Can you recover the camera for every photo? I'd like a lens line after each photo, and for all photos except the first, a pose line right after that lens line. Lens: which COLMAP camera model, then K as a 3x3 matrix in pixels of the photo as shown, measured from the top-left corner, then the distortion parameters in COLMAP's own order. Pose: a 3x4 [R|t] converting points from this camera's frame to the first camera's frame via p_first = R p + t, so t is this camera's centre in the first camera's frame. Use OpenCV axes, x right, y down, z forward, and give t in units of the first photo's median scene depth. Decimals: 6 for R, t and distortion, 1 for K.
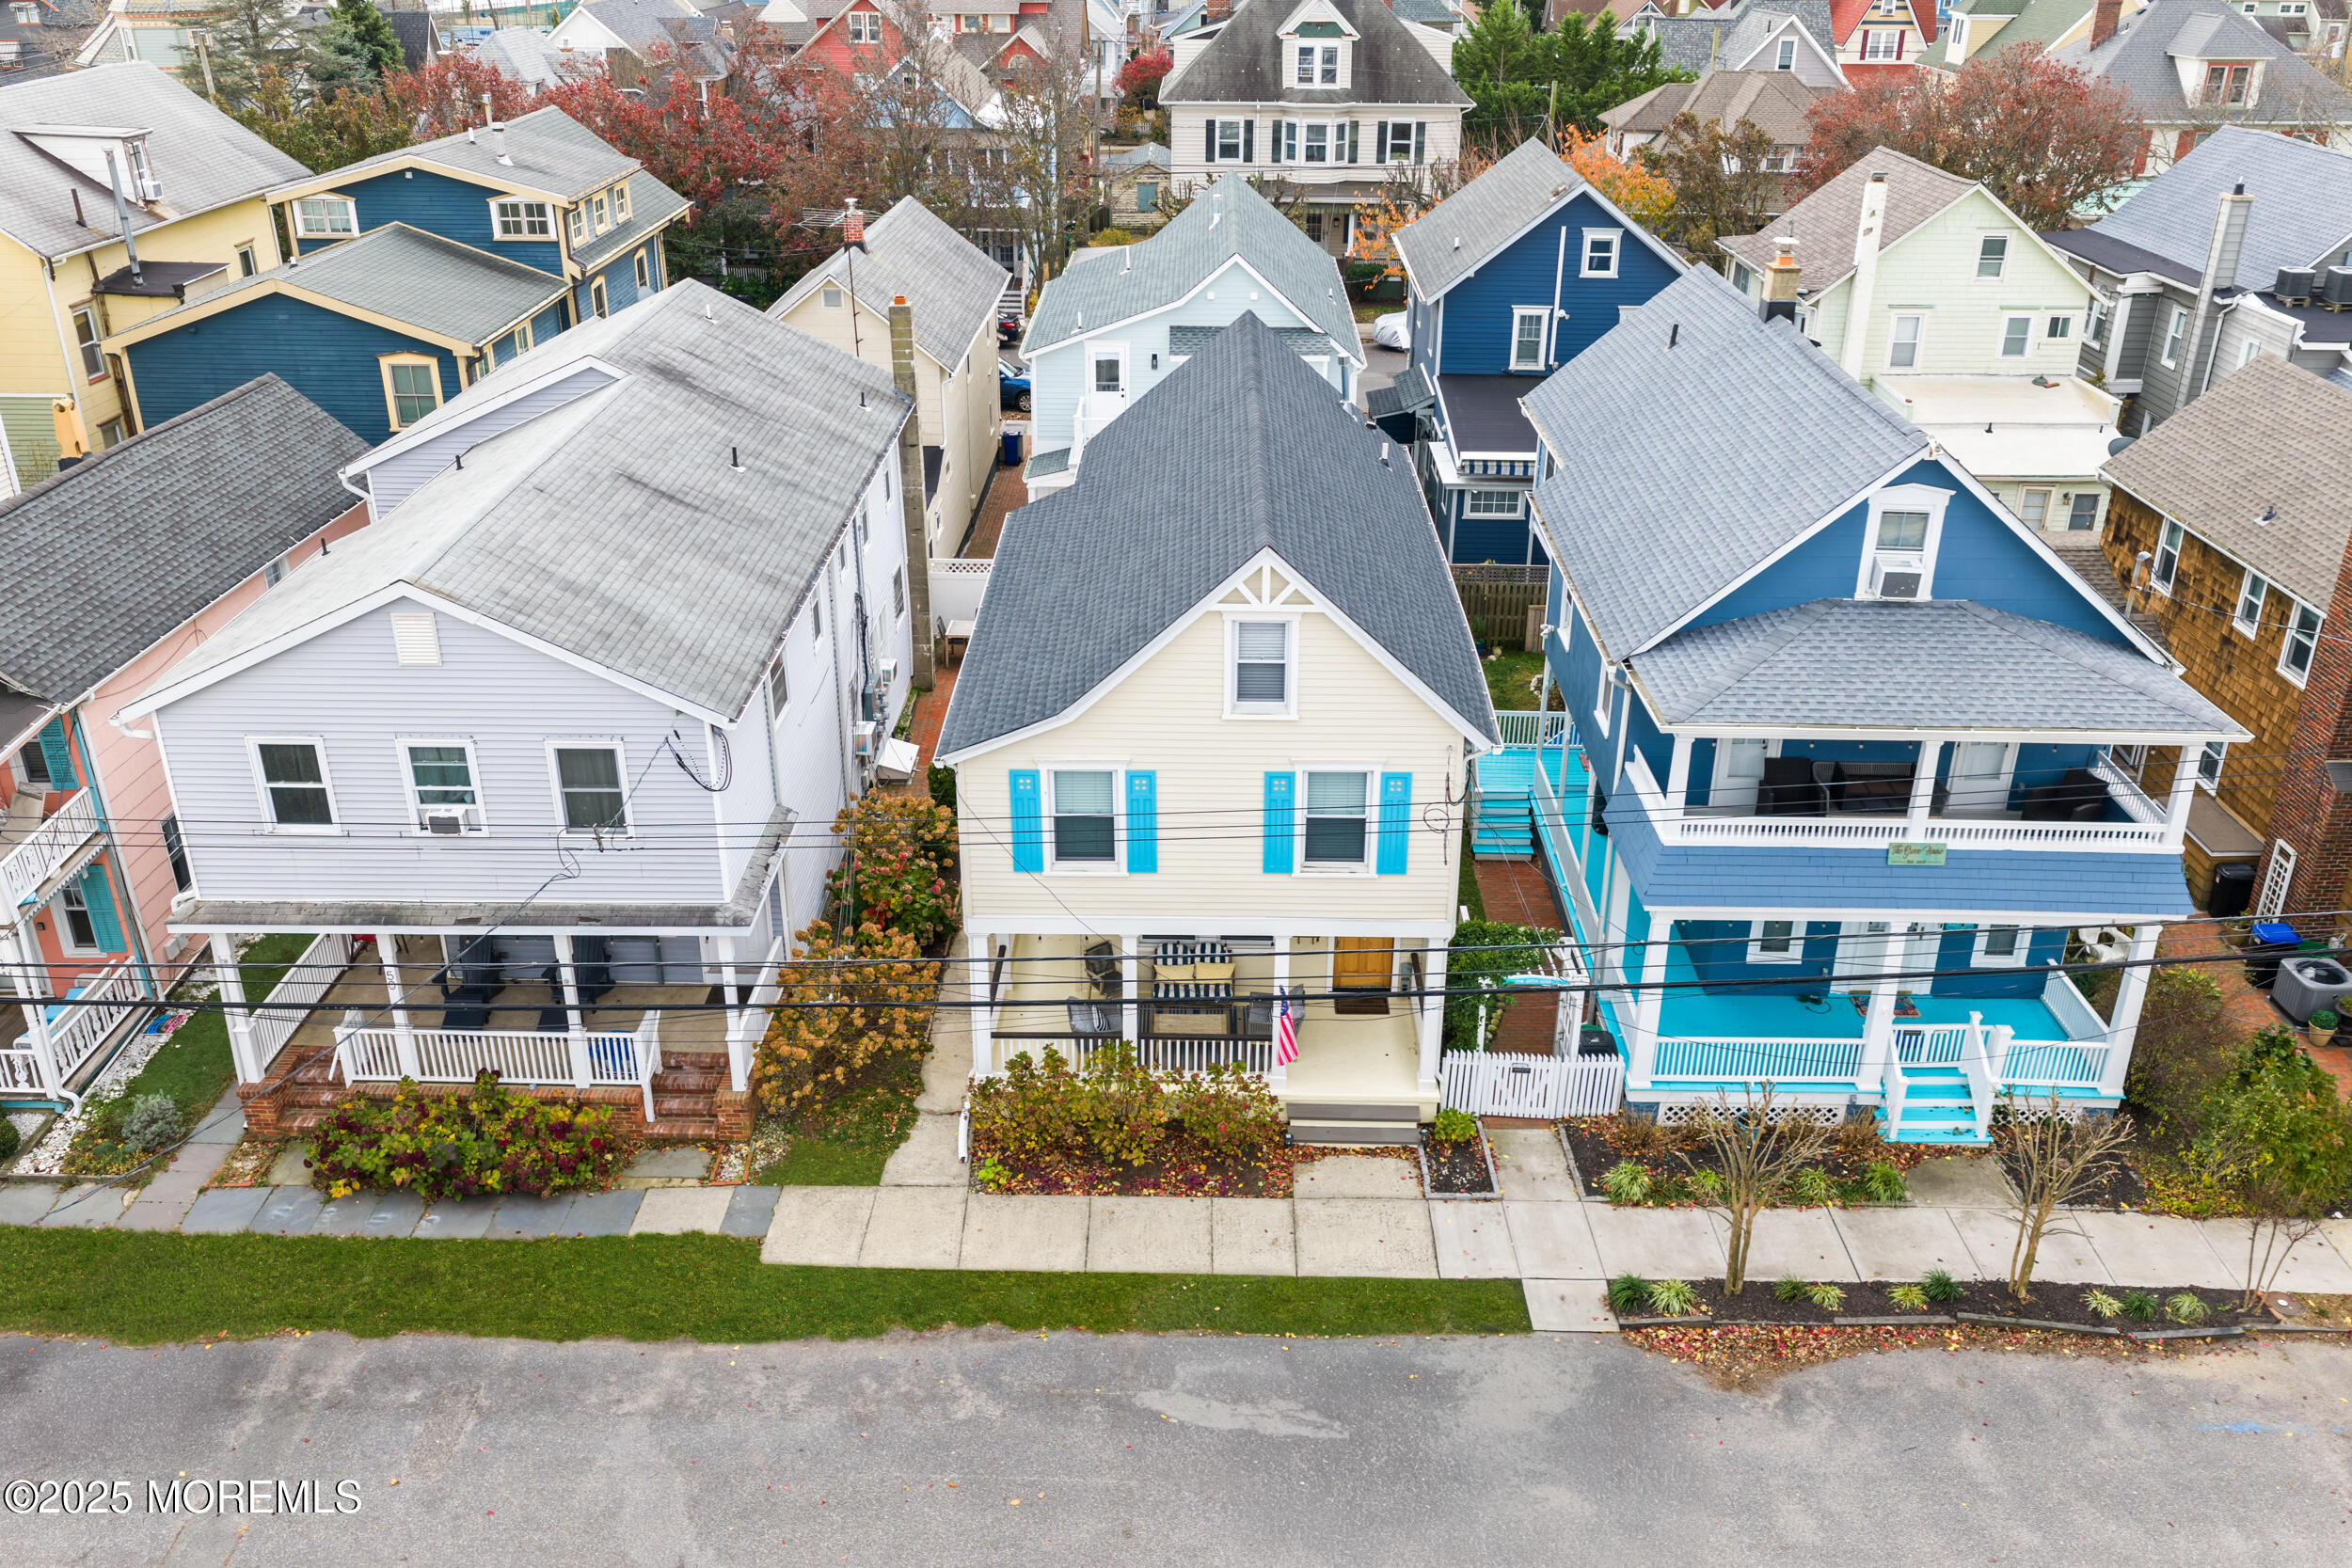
lens RADIAL K [[1948.3, 0, 1176.0], [0, 1948.3, 784.0], [0, 0, 1]] dist [0.008039, -0.005959]
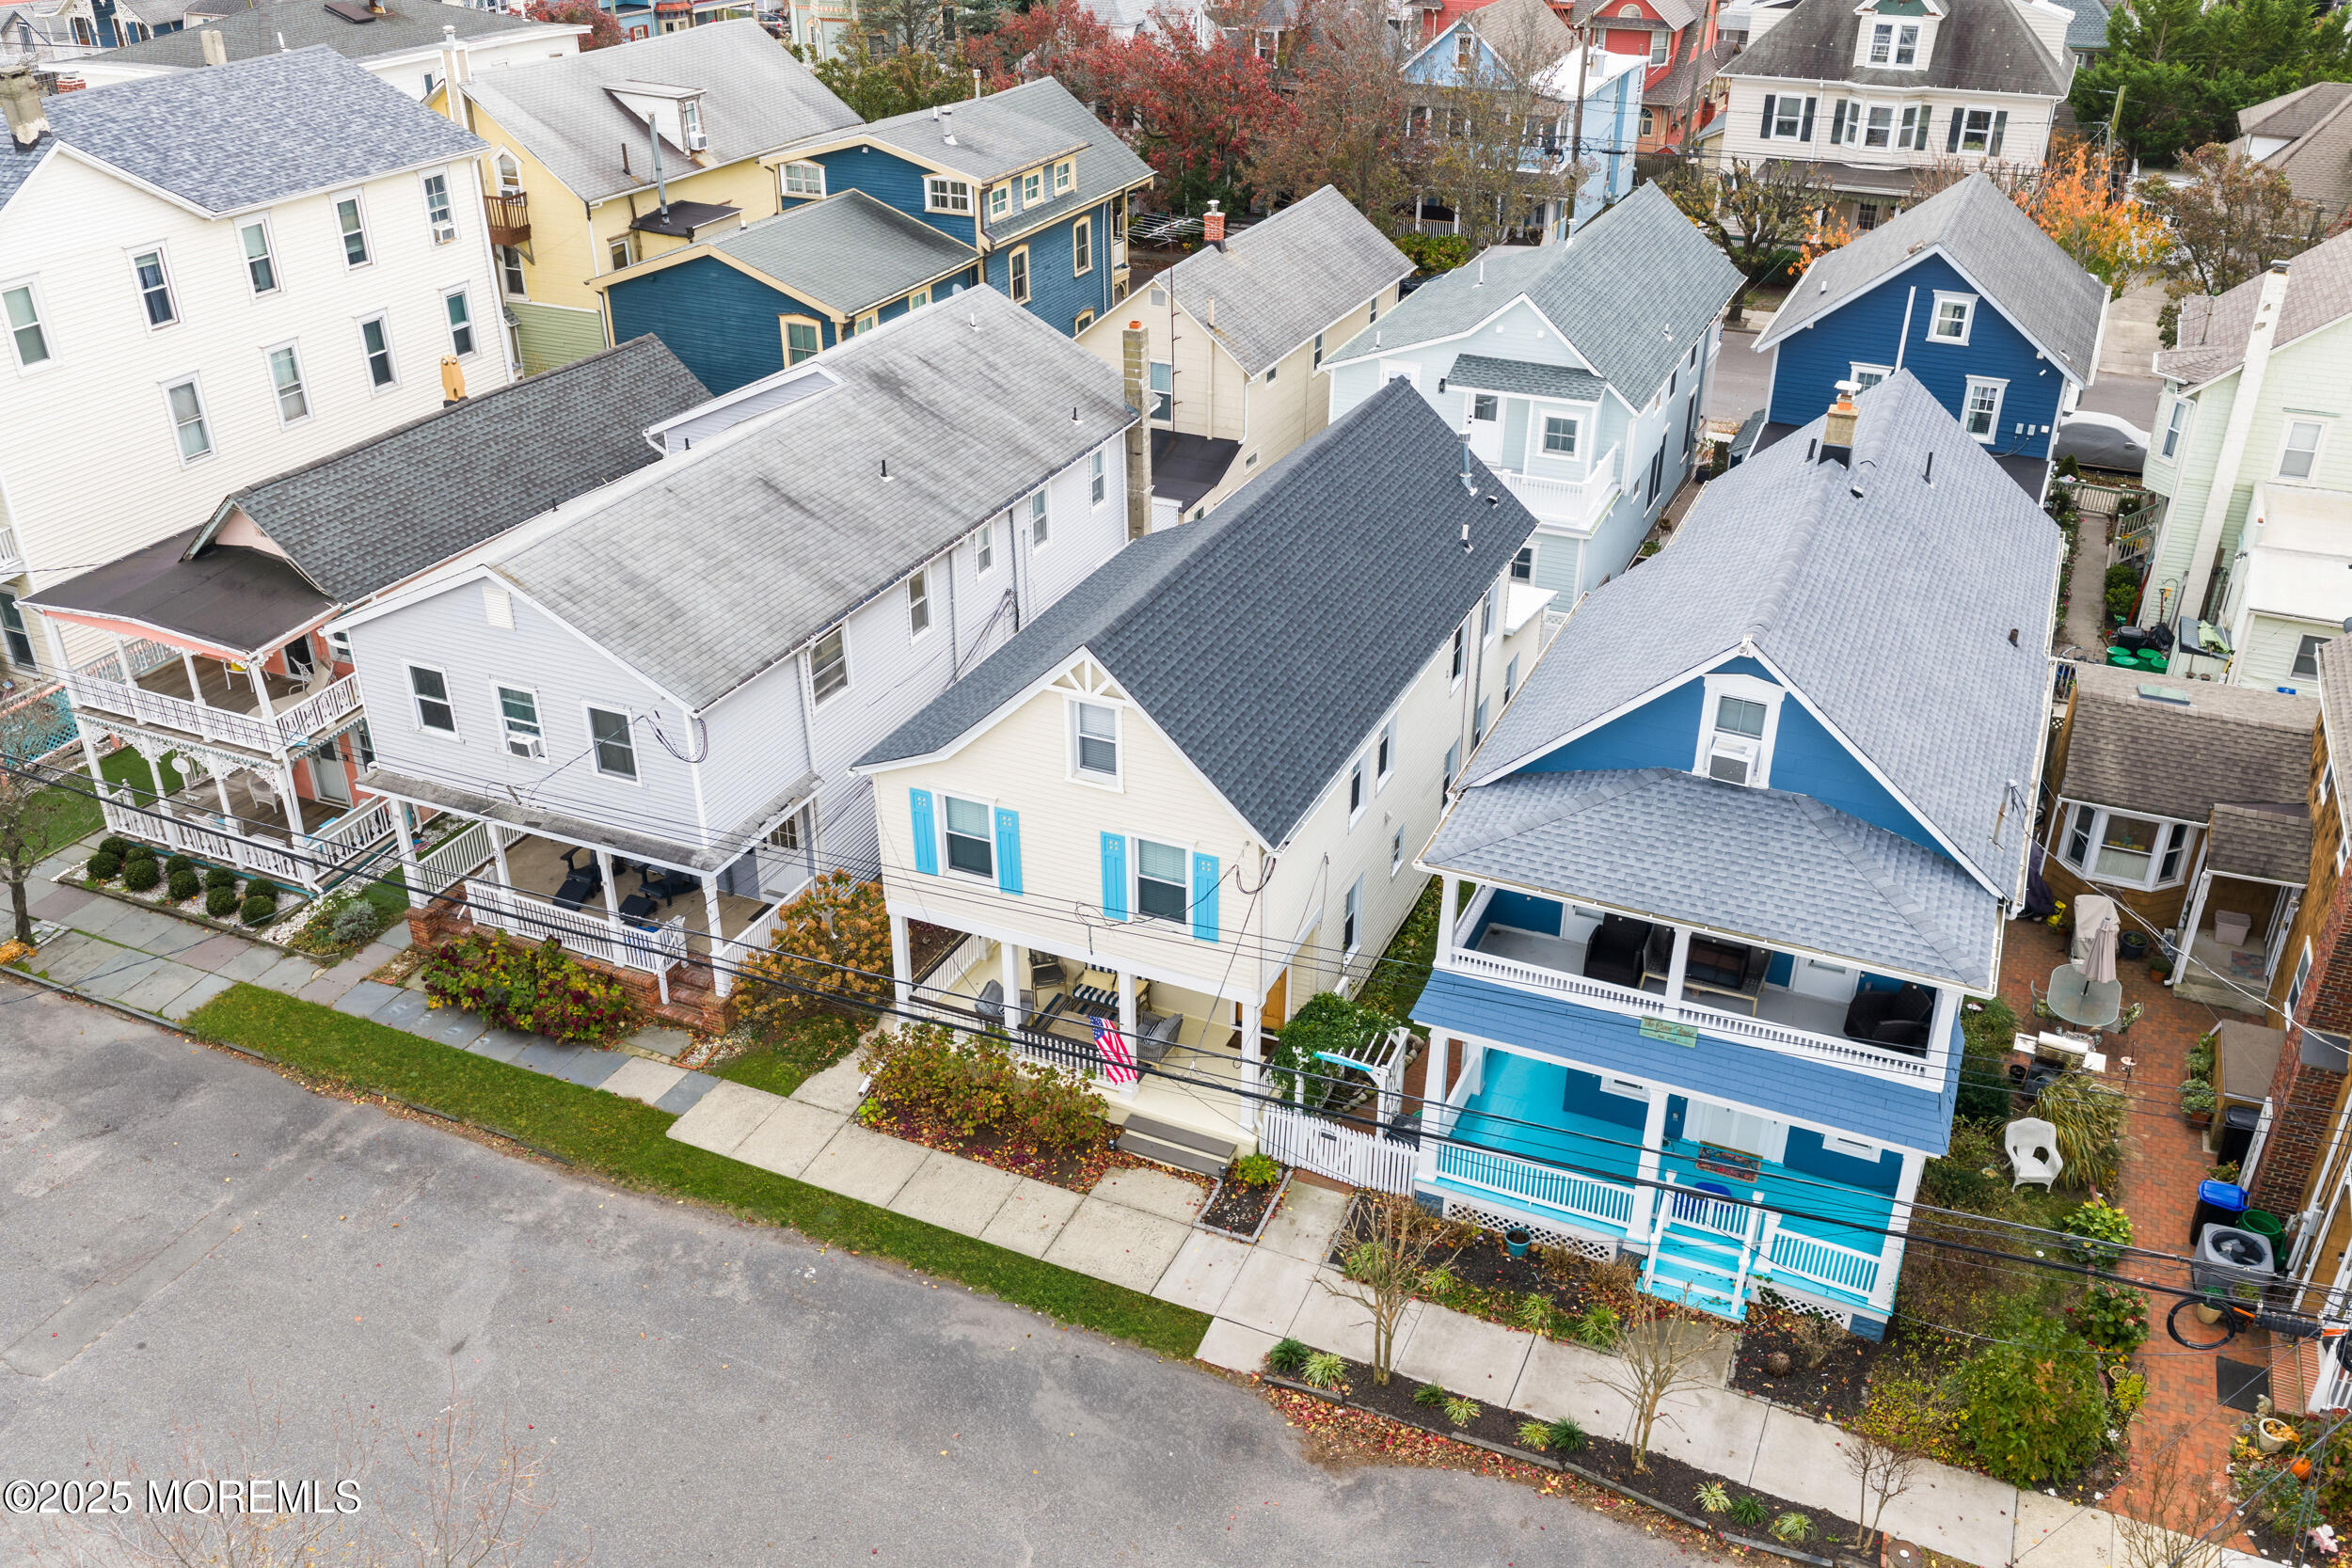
lens RADIAL K [[1948.3, 0, 1176.0], [0, 1948.3, 784.0], [0, 0, 1]] dist [0.008039, -0.005959]
pose [[0.918105, 0.185916, -0.350025, 0.452888], [-0.164182, 0.982218, 0.091061, -0.136420], [0.360731, -0.026135, 0.932304, -0.050393]]
